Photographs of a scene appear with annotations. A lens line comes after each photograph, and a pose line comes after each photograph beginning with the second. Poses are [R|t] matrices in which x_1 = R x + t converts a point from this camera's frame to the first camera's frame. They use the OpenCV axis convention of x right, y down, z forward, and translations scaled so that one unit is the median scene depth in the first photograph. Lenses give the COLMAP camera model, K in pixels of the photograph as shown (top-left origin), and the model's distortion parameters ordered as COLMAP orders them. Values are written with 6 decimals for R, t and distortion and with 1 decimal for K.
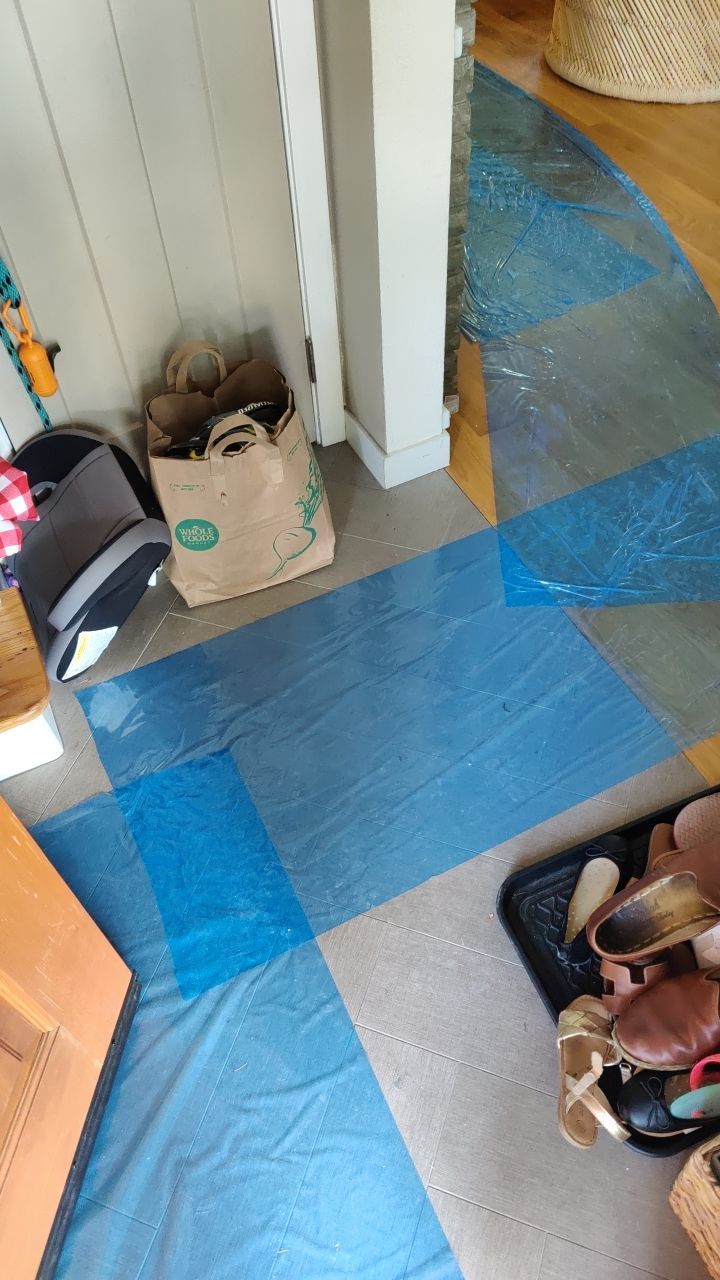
lens RADIAL K [[906.8, 0, 355.1], [0, 906.8, 636.0], [0, 0, 1]] dist [0.038296, -0.029853]
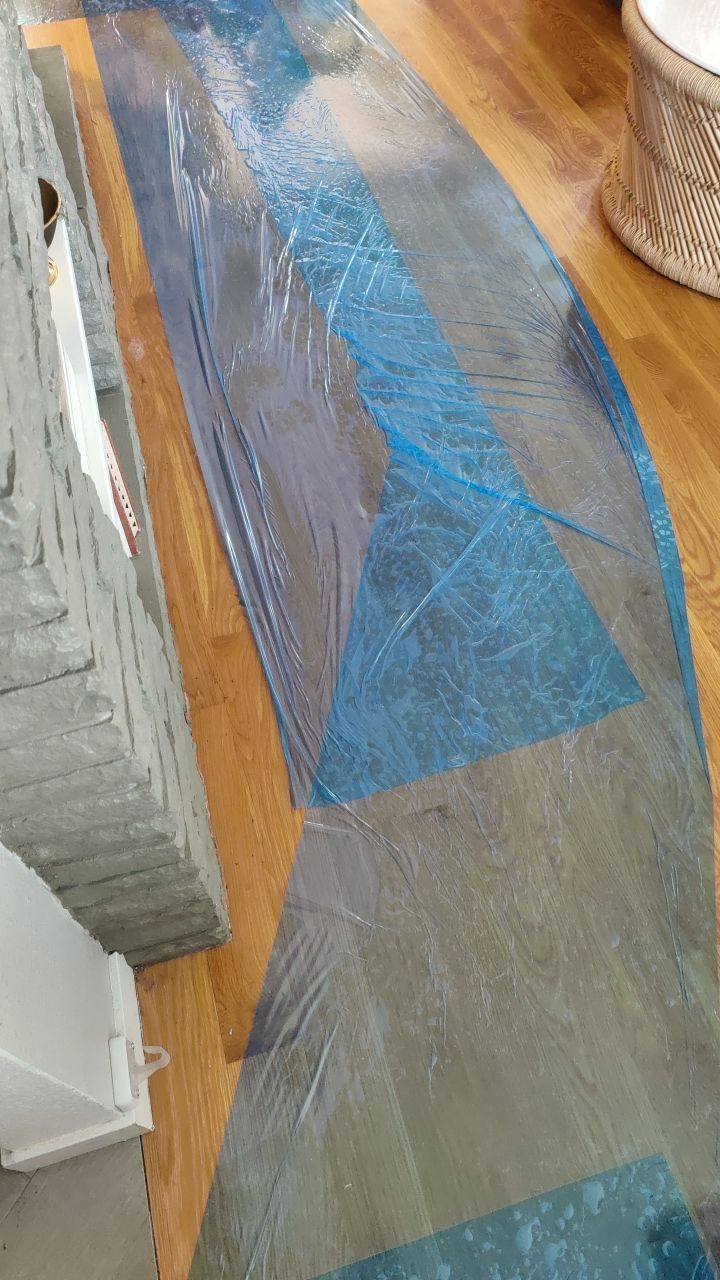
lens RADIAL K [[906.8, 0, 353.4], [0, 906.8, 634.3], [0, 0, 1]] dist [0.038296, -0.029853]
pose [[0.983149, 0.148095, -0.107172, 0.321071], [-0.137652, 0.985514, 0.099067, -0.753874], [0.120290, -0.082646, 0.989293, 0.604063]]
